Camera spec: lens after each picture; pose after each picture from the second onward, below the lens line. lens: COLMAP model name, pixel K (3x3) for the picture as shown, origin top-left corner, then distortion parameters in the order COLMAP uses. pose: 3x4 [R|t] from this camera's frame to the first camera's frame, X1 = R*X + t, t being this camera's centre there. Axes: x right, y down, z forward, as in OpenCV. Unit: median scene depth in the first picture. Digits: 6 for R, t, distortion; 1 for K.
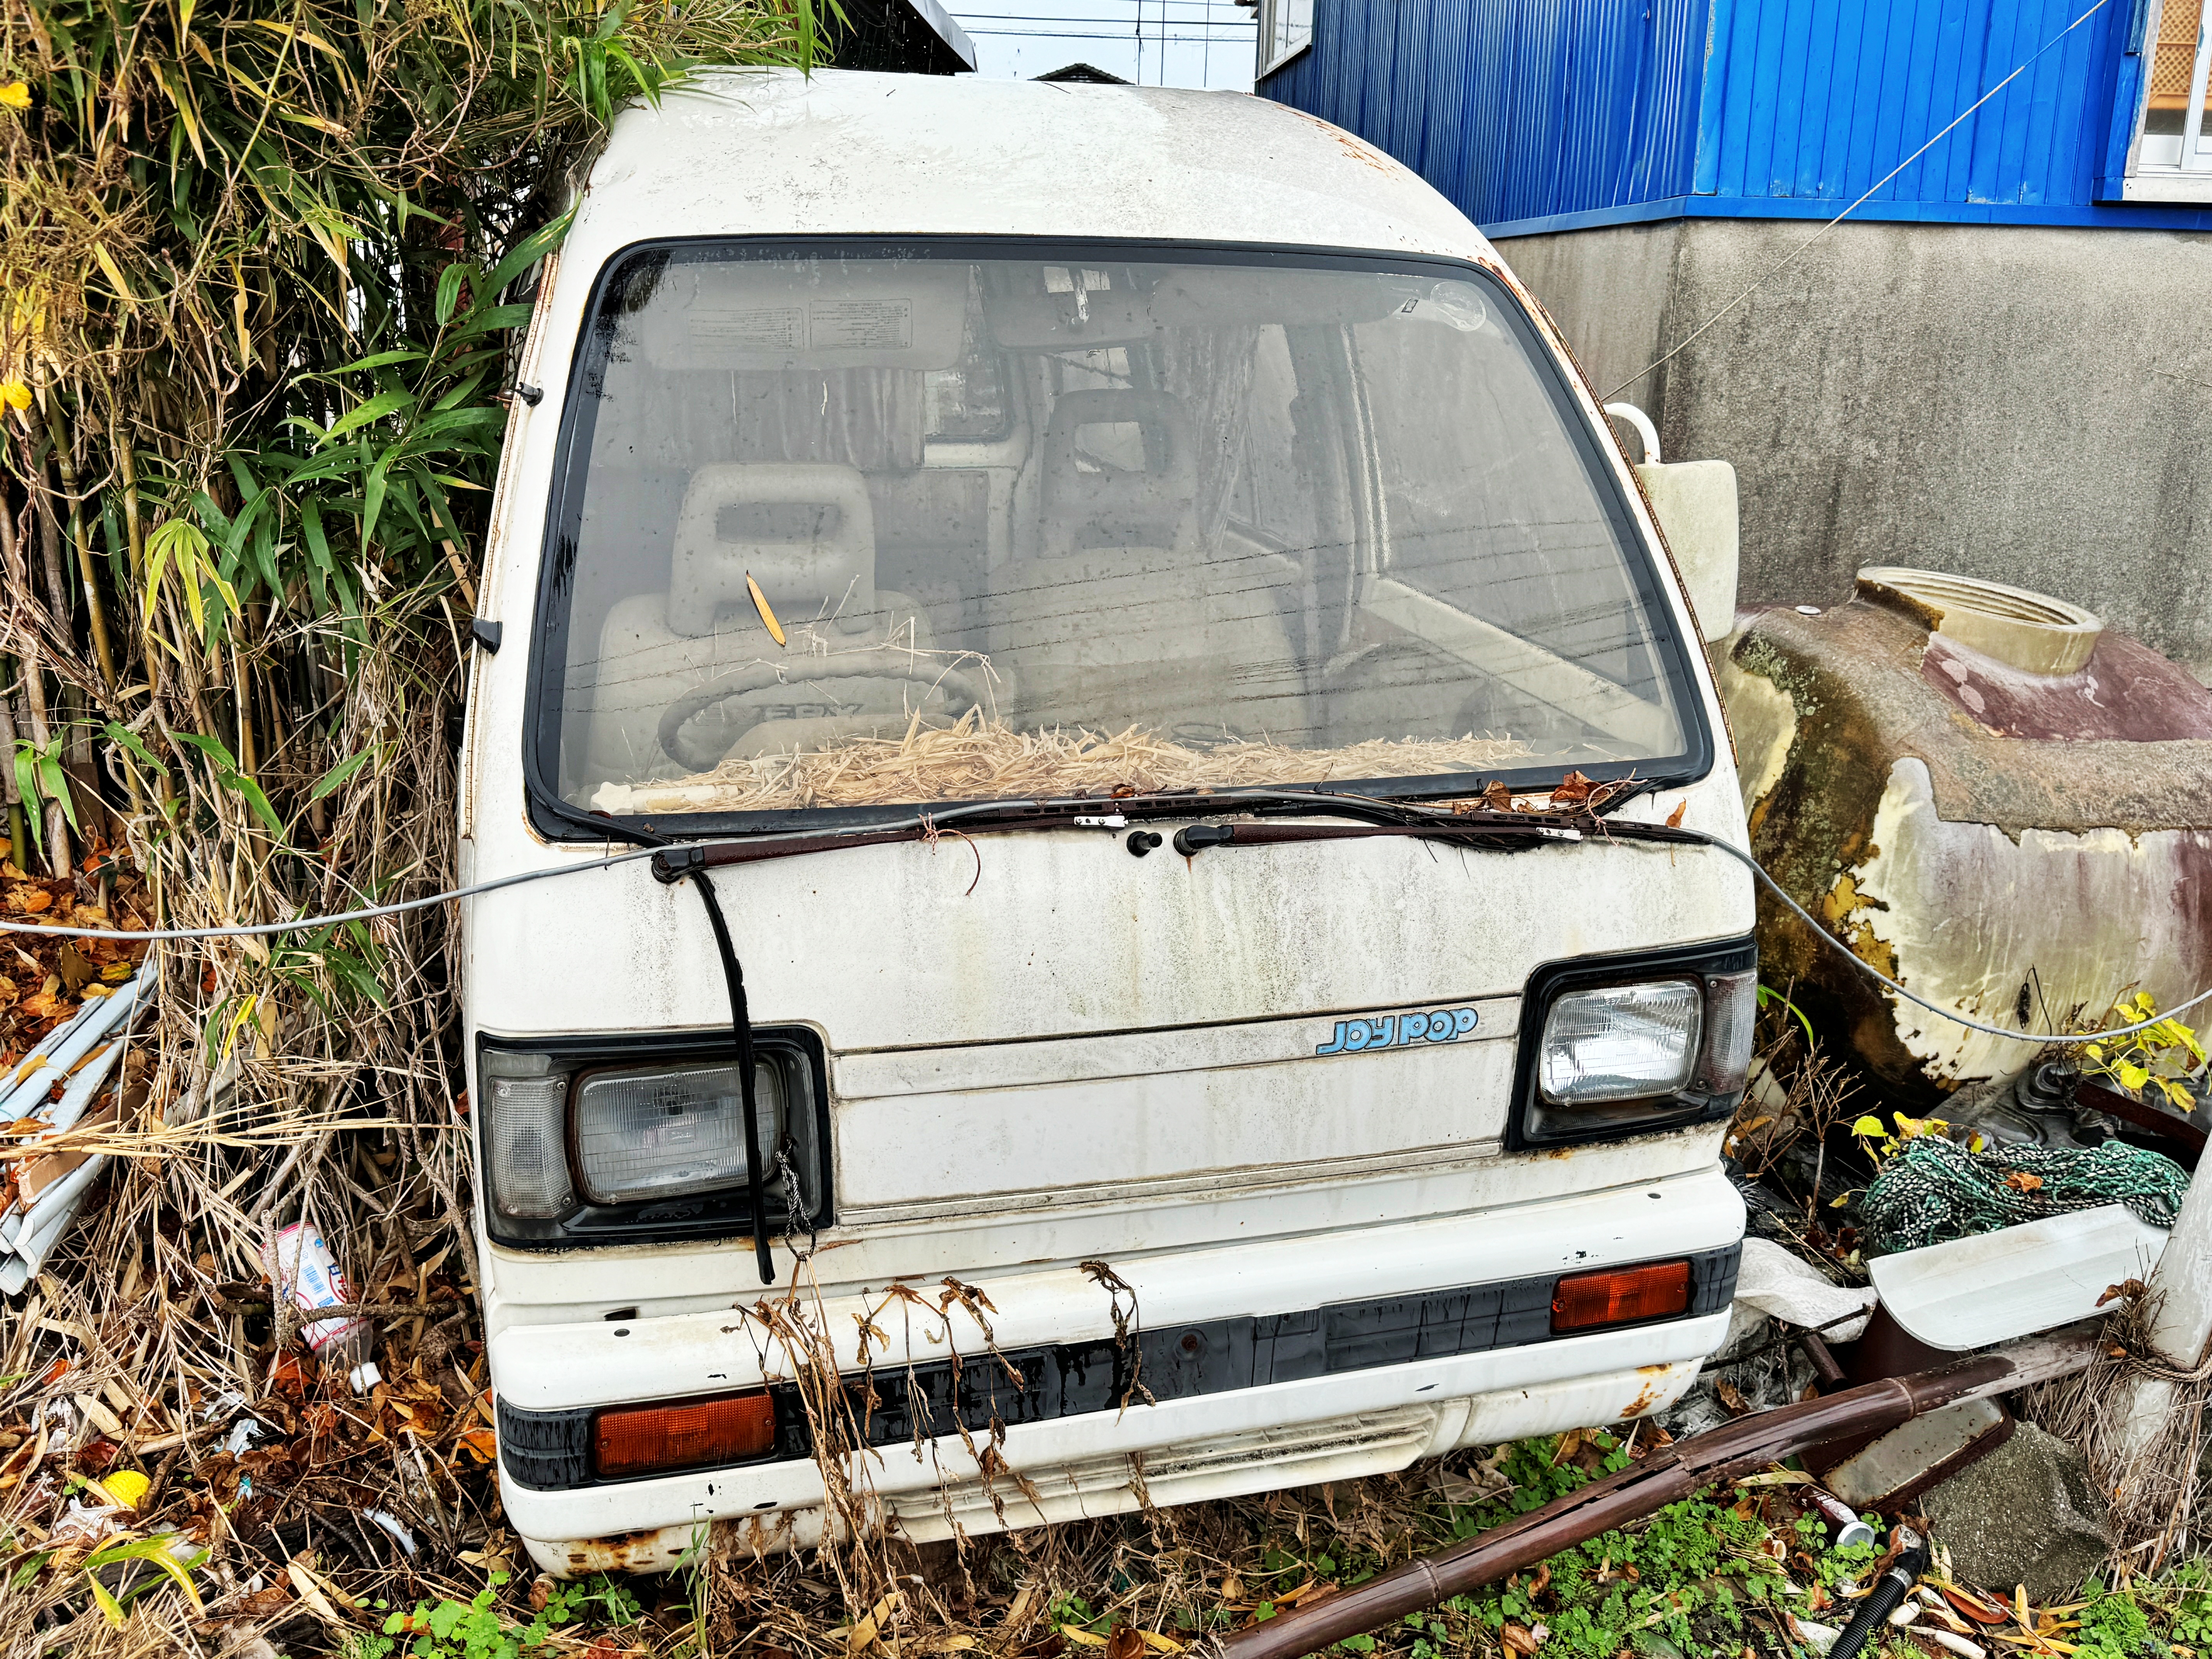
lens RADIAL K [[1994.3, 0, 1106.0], [0, 1994.3, 829.5], [0, 0, 1]] dist [0.160748, -0.258346]
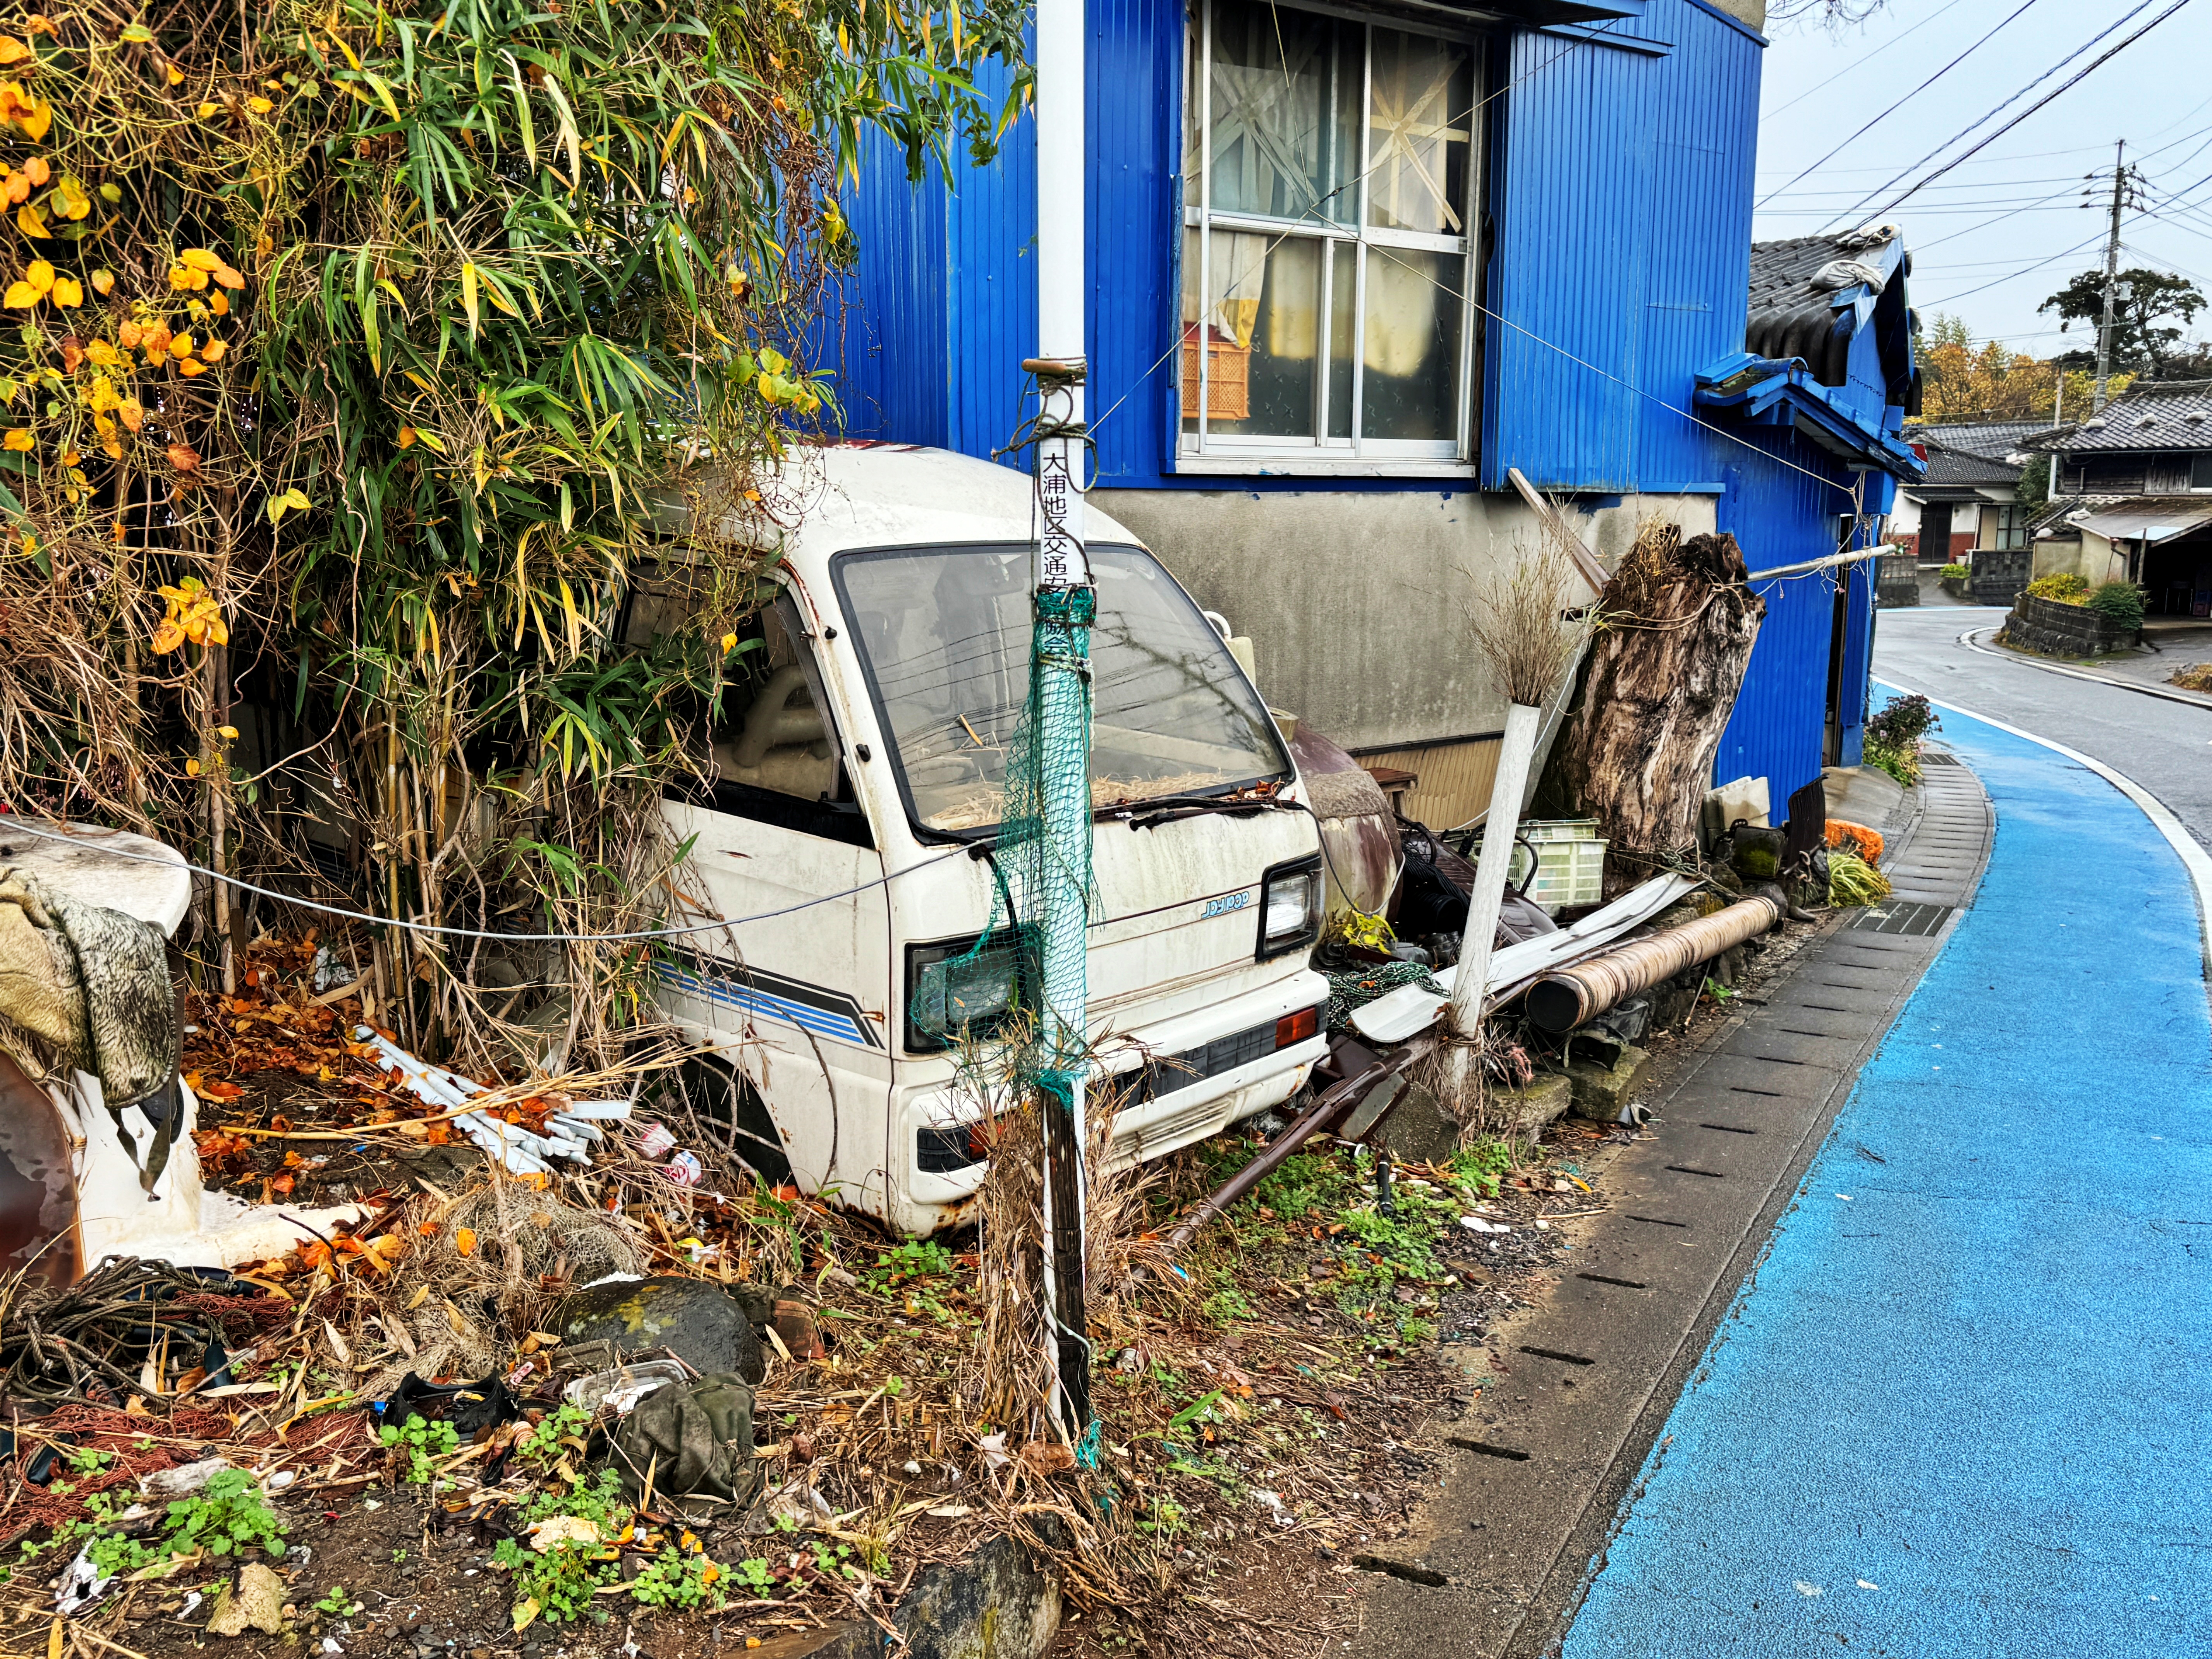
lens RADIAL K [[1994.3, 0, 1106.0], [0, 1994.3, 829.5], [0, 0, 1]] dist [0.160748, -0.258346]
pose [[0.836316, -0.105103, 0.538078, -1.024634], [0.152397, 0.987339, -0.044007, 0.089809], [-0.526641, 0.118805, 0.841745, -0.680999]]
